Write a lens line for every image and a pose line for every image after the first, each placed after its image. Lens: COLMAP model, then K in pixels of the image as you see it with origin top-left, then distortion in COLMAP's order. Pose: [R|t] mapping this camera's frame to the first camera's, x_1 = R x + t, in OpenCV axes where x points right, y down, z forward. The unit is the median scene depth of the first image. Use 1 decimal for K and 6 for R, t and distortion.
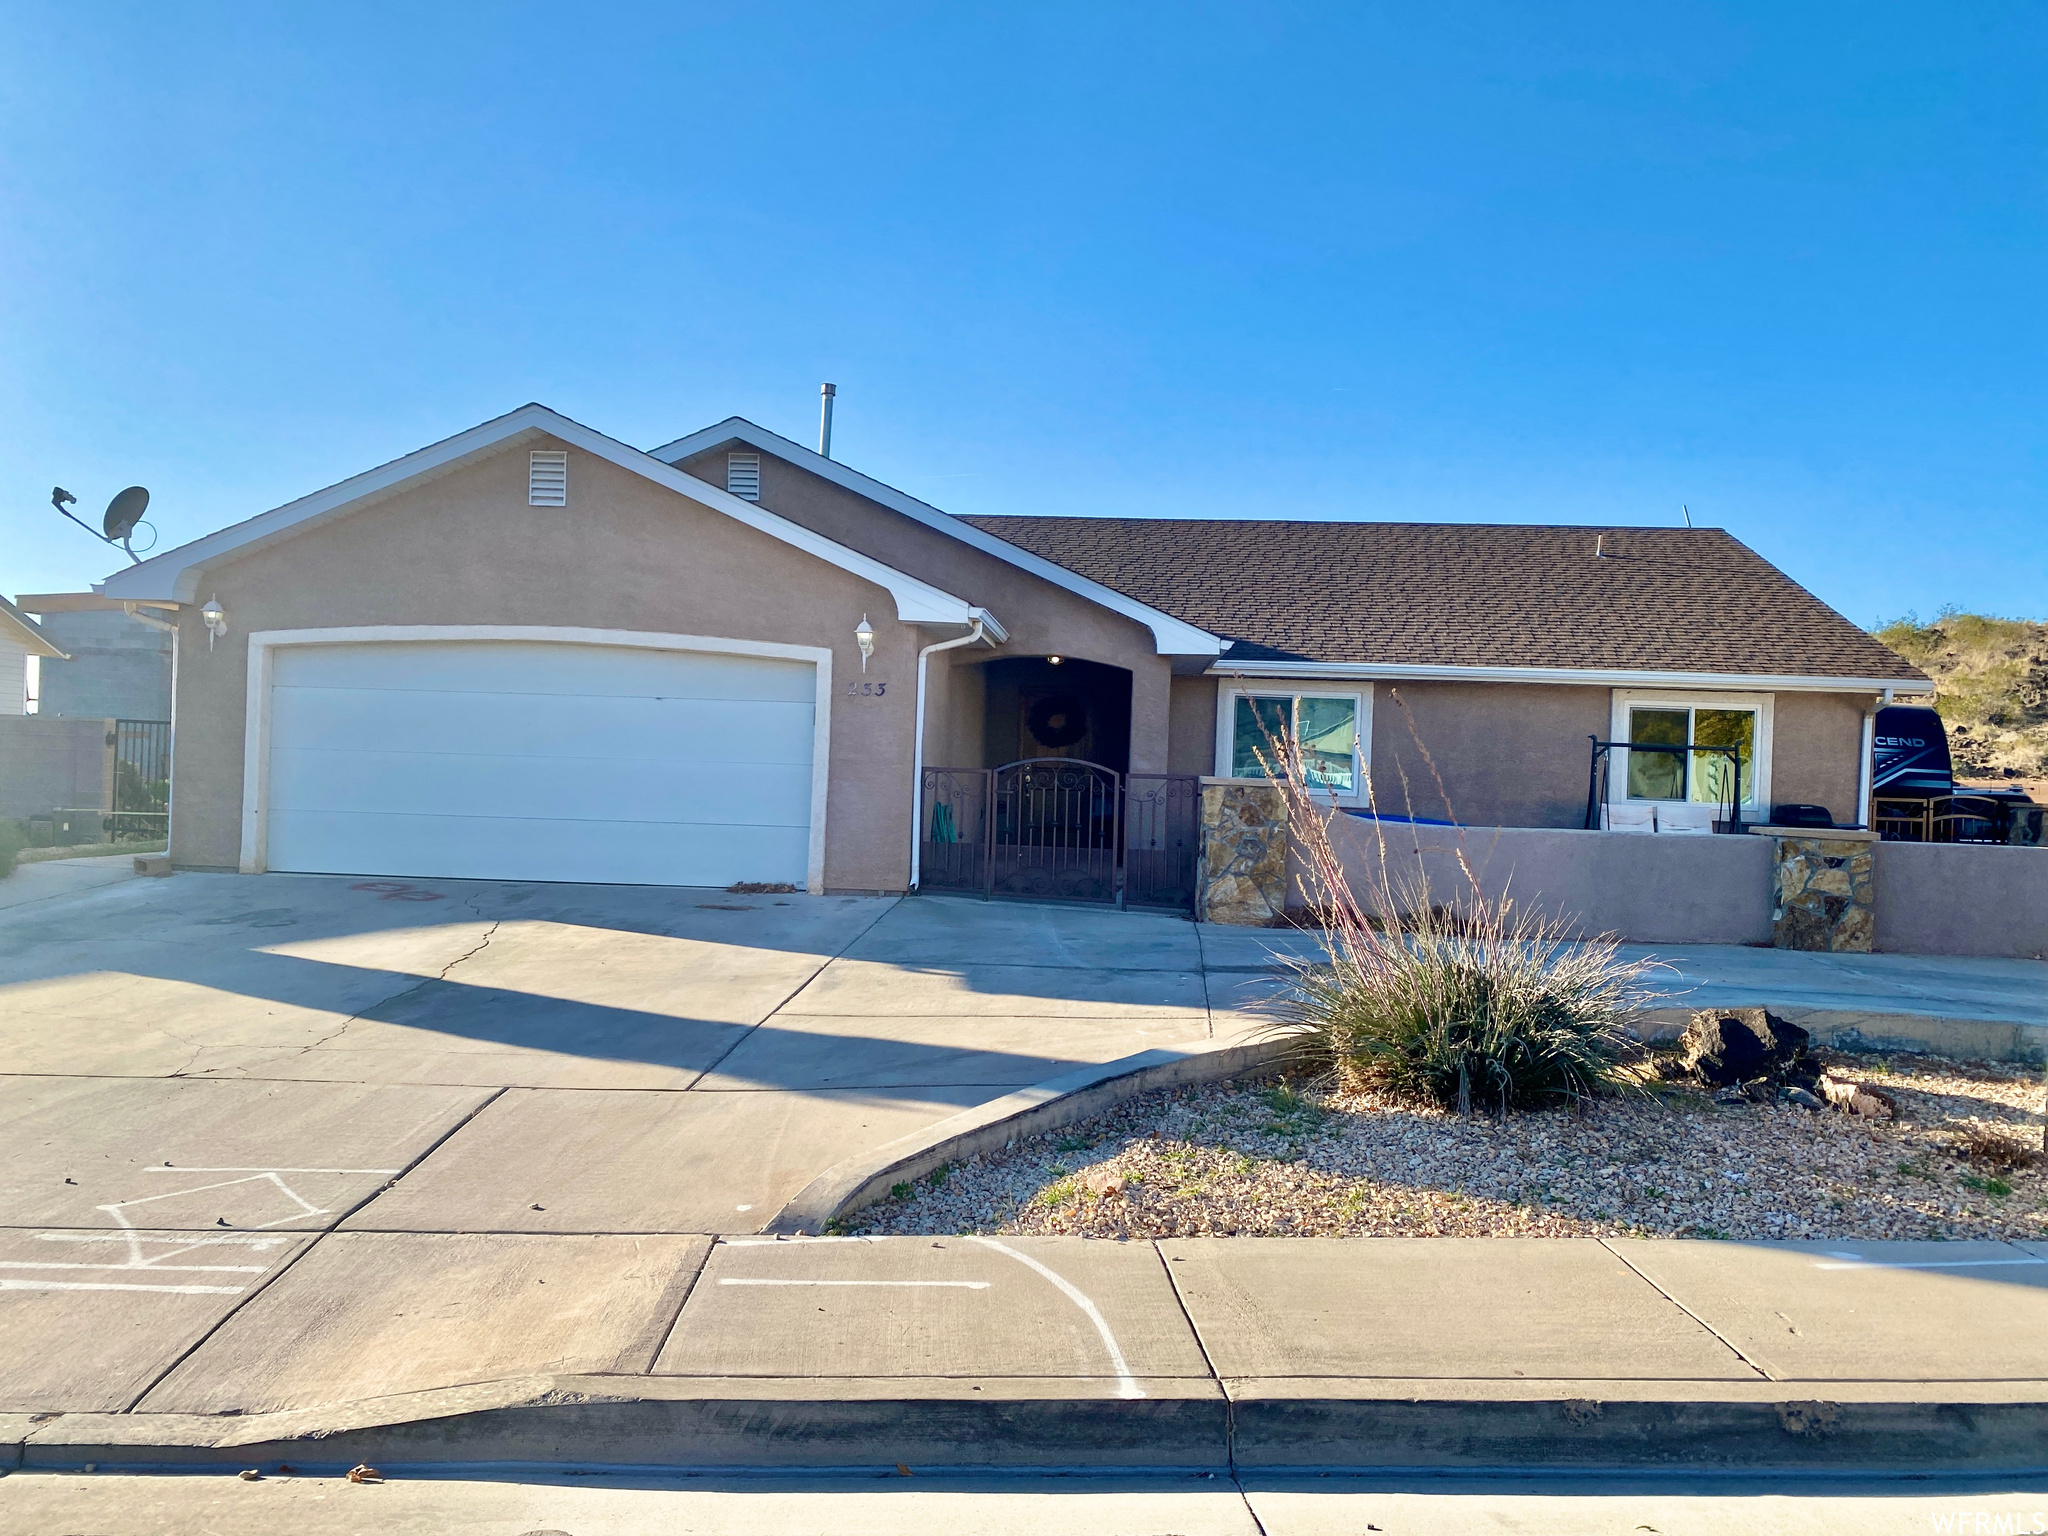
lens RADIAL K [[1560.6, 0, 1005.5], [0, 1560.6, 762.5], [0, 0, 1]] dist [0.059174, -0.073923]
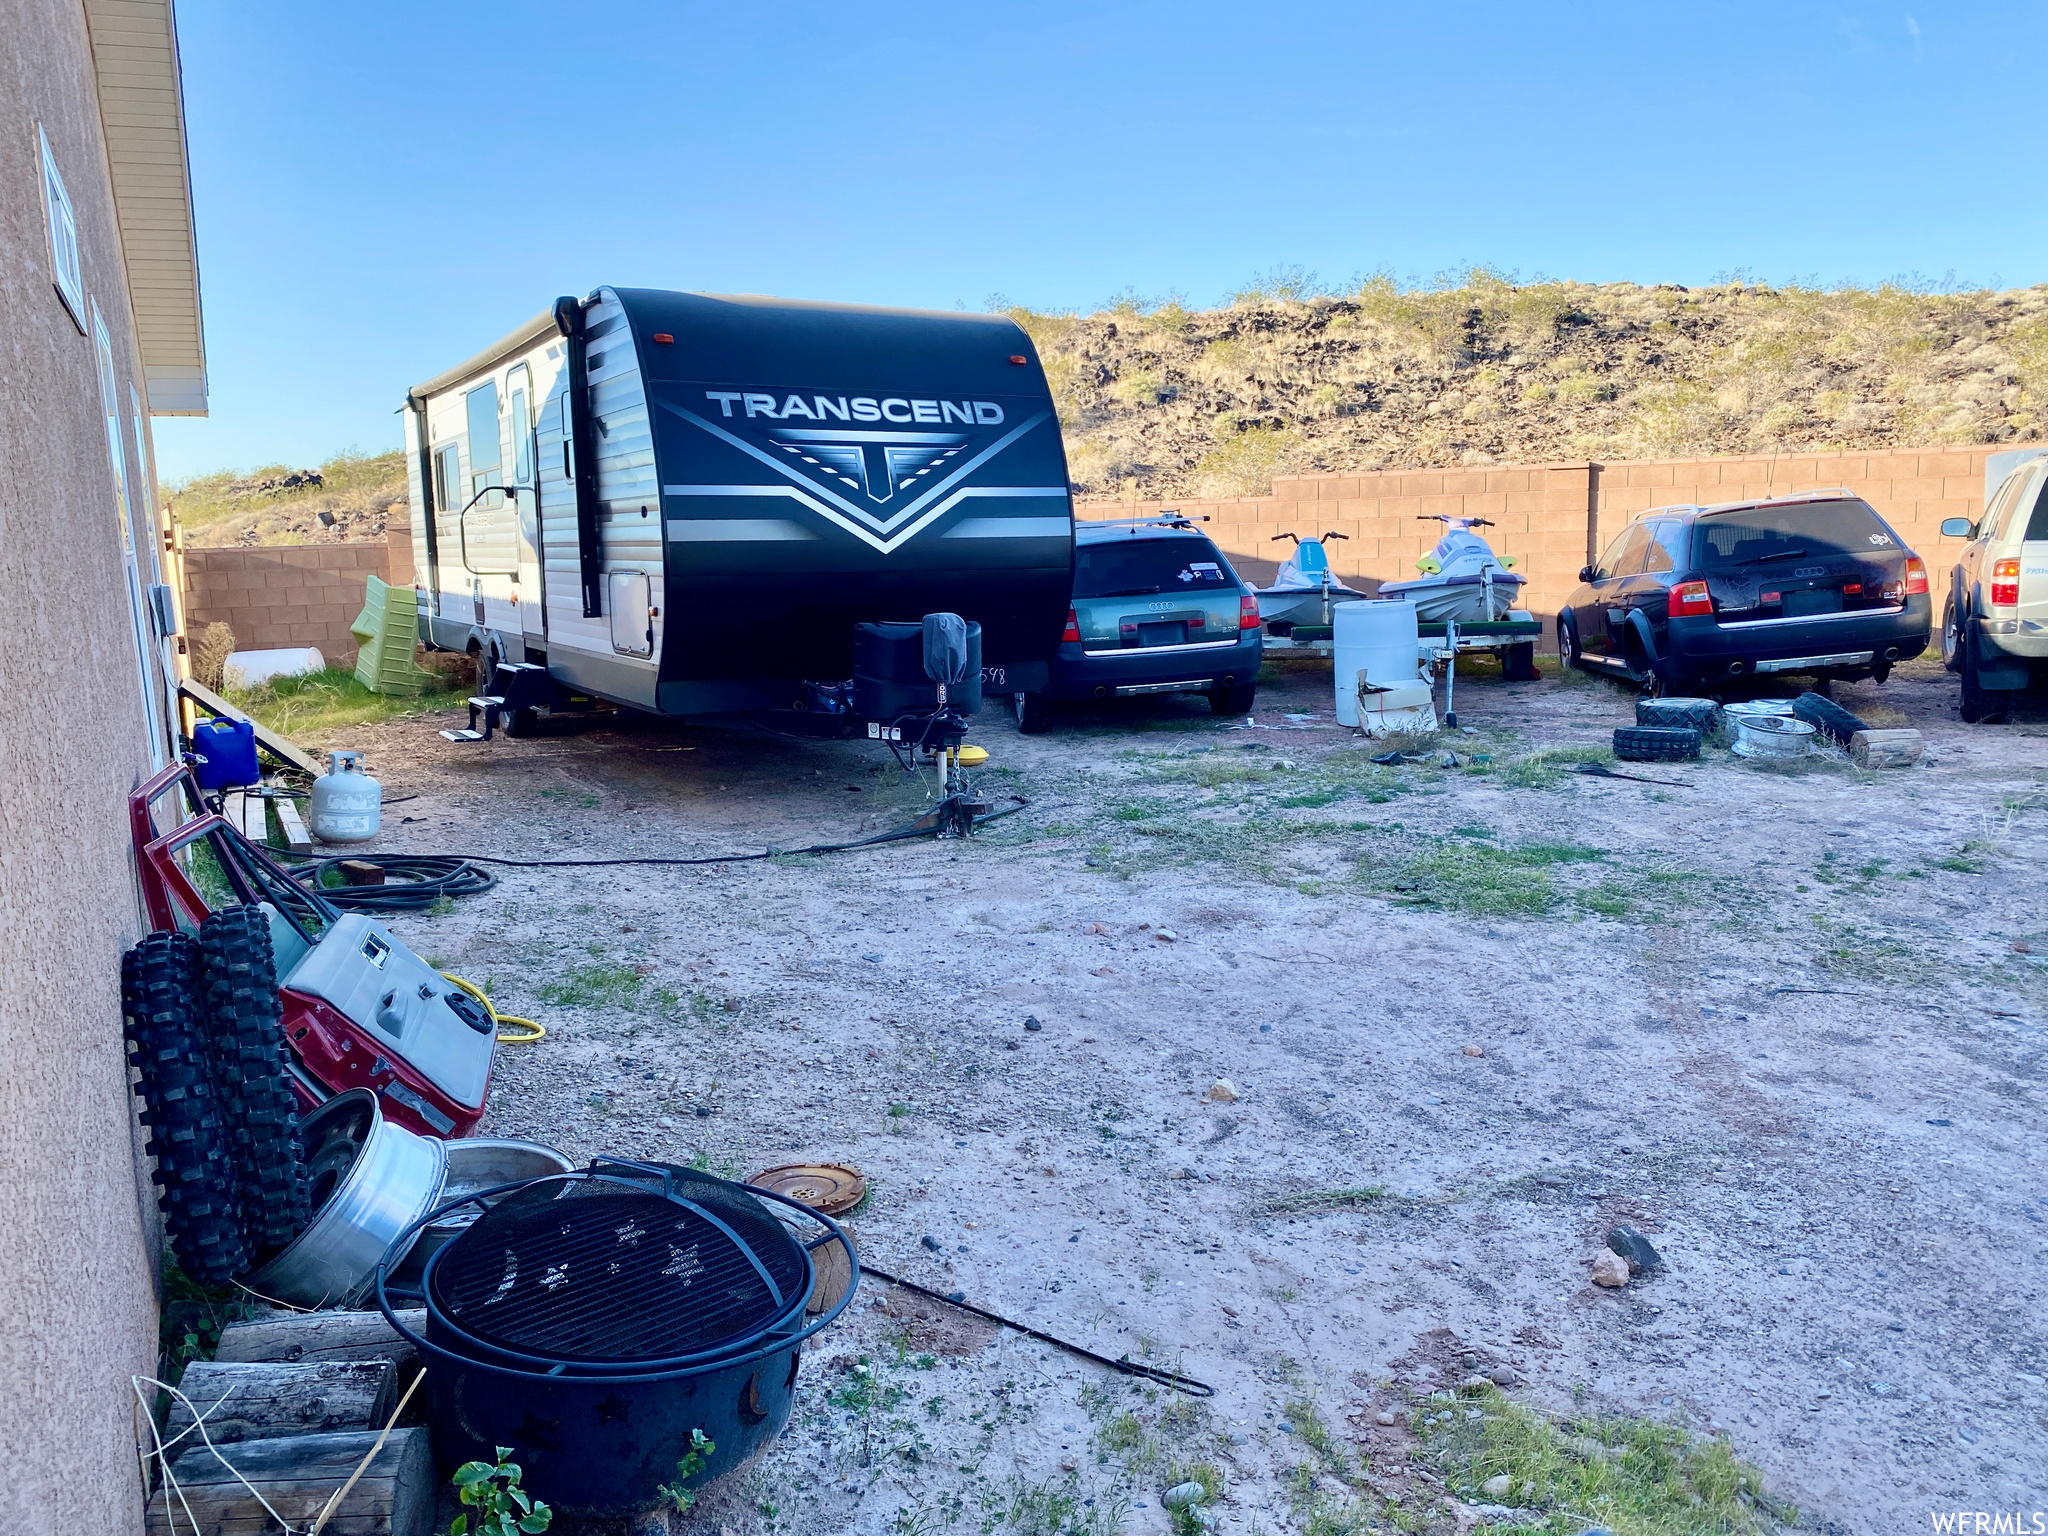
lens RADIAL K [[1560.6, 0, 1040.4], [0, 1560.6, 749.1], [0, 0, 1]] dist [0.059174, -0.073923]
pose [[0.842915, -0.142386, 0.518865, 0.751237], [0.061825, 0.983593, 0.169479, 0.005946], [-0.534484, -0.110778, 0.837888, 1.314711]]
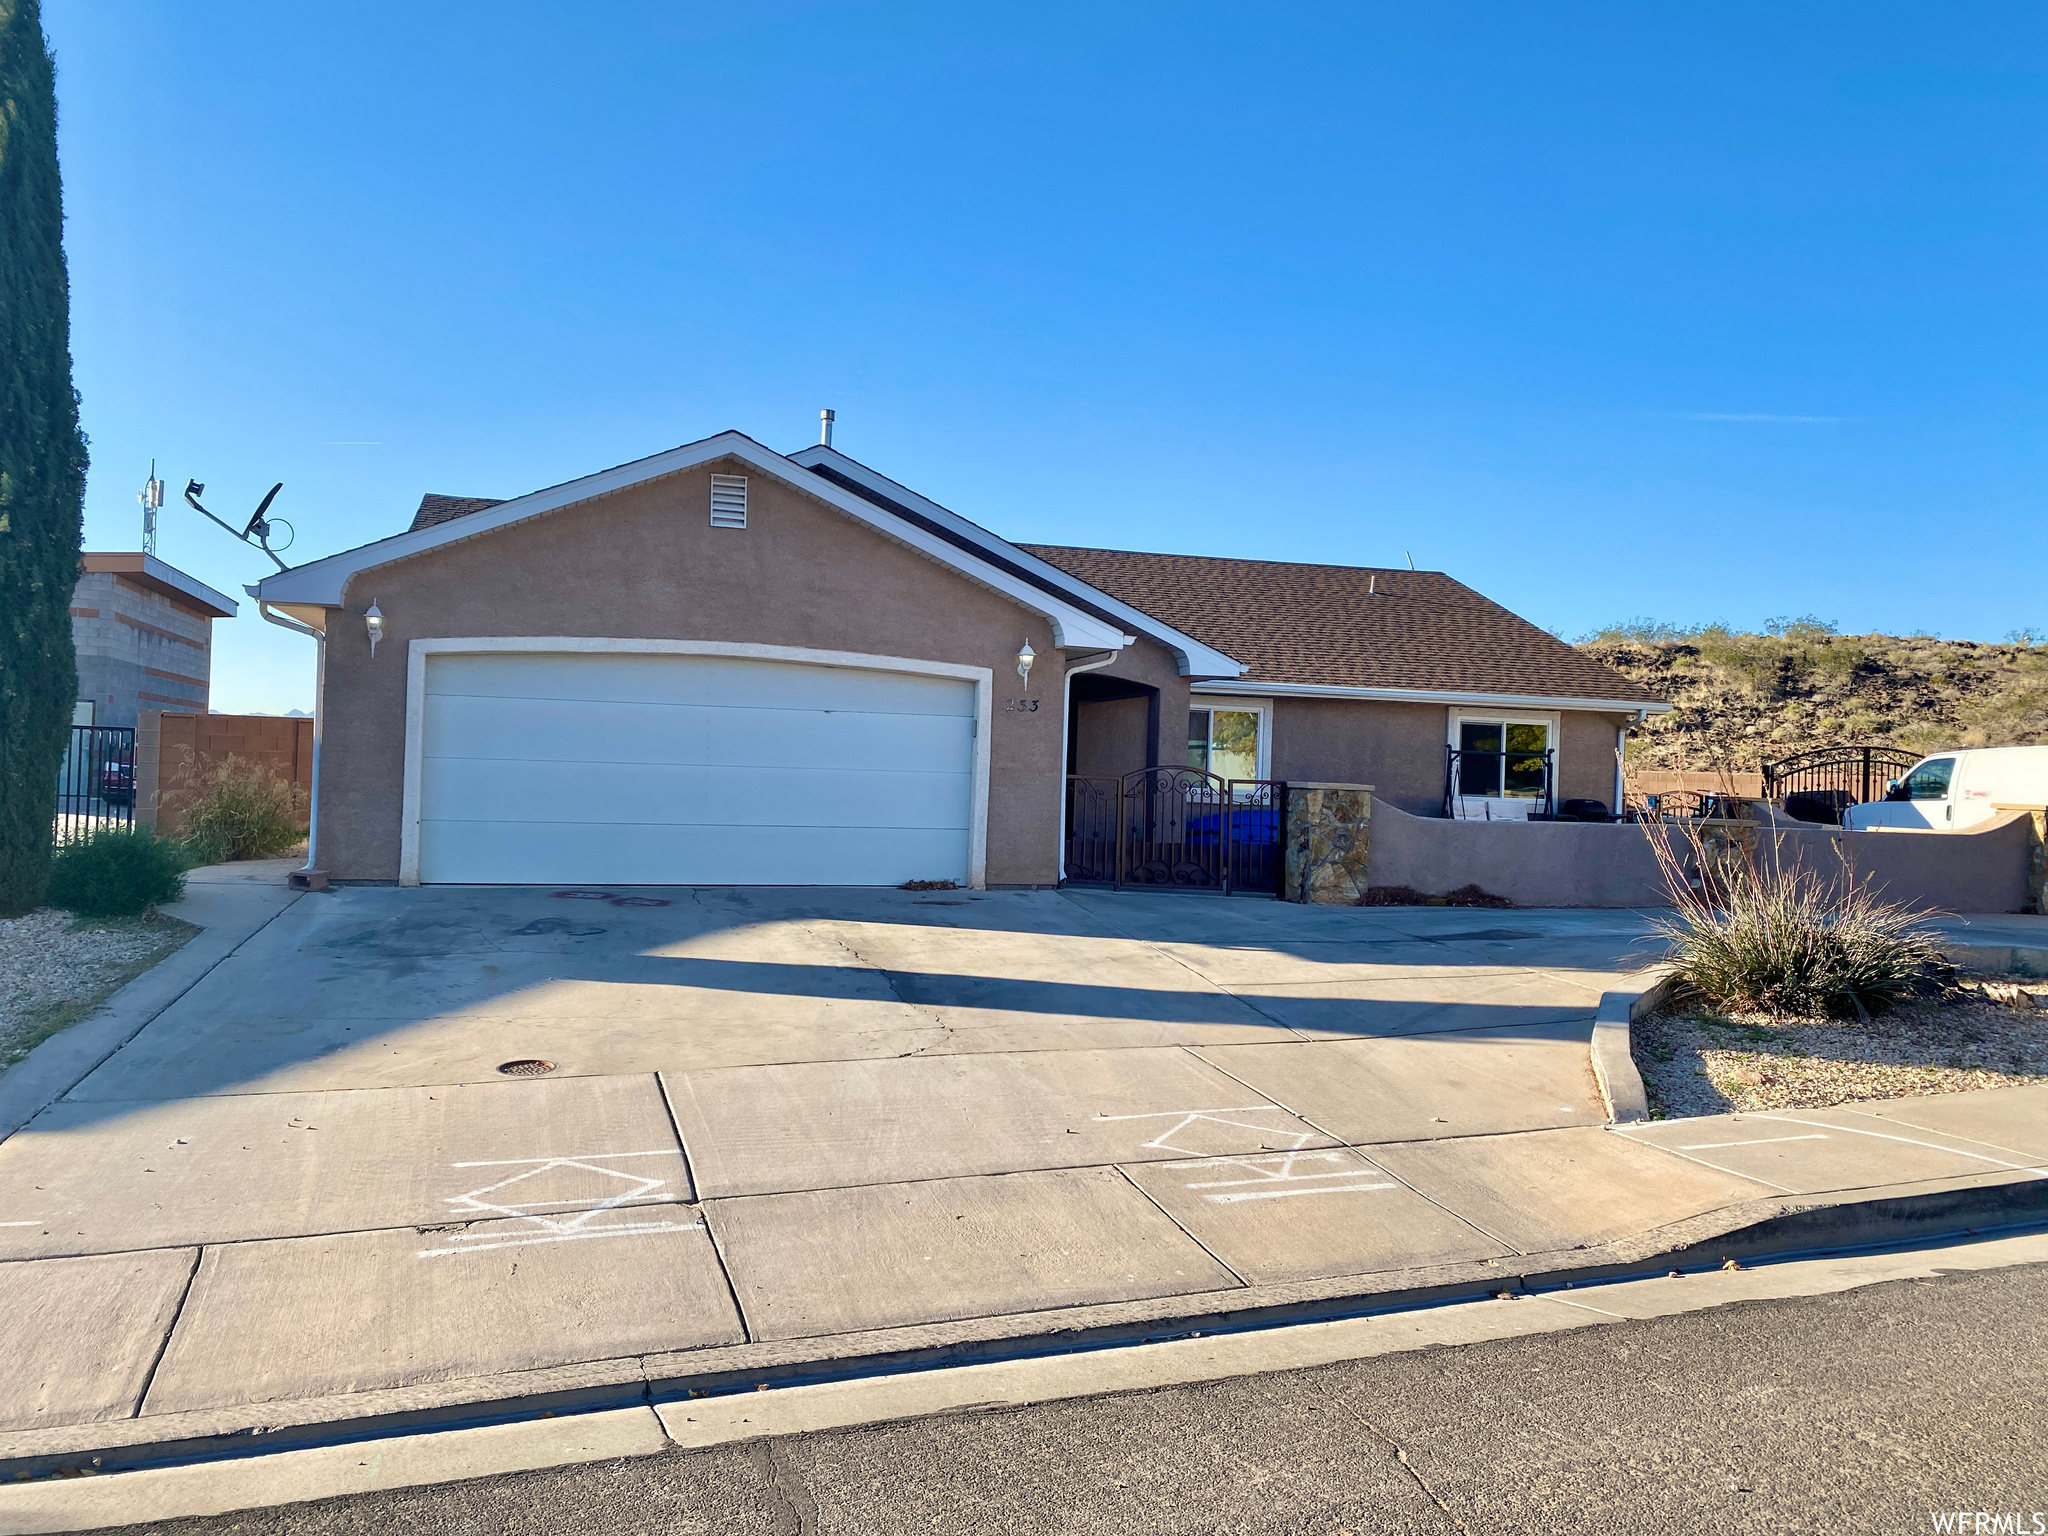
lens RADIAL K [[1560.6, 0, 1045.8], [0, 1560.6, 752.3], [0, 0, 1]] dist [0.059174, -0.073923]
pose [[0.935542, 0.001138, 0.353213, -0.465623], [-0.000249, 0.999997, -0.002562, -0.010509], [-0.353215, 0.002309, 0.935539, -0.053072]]
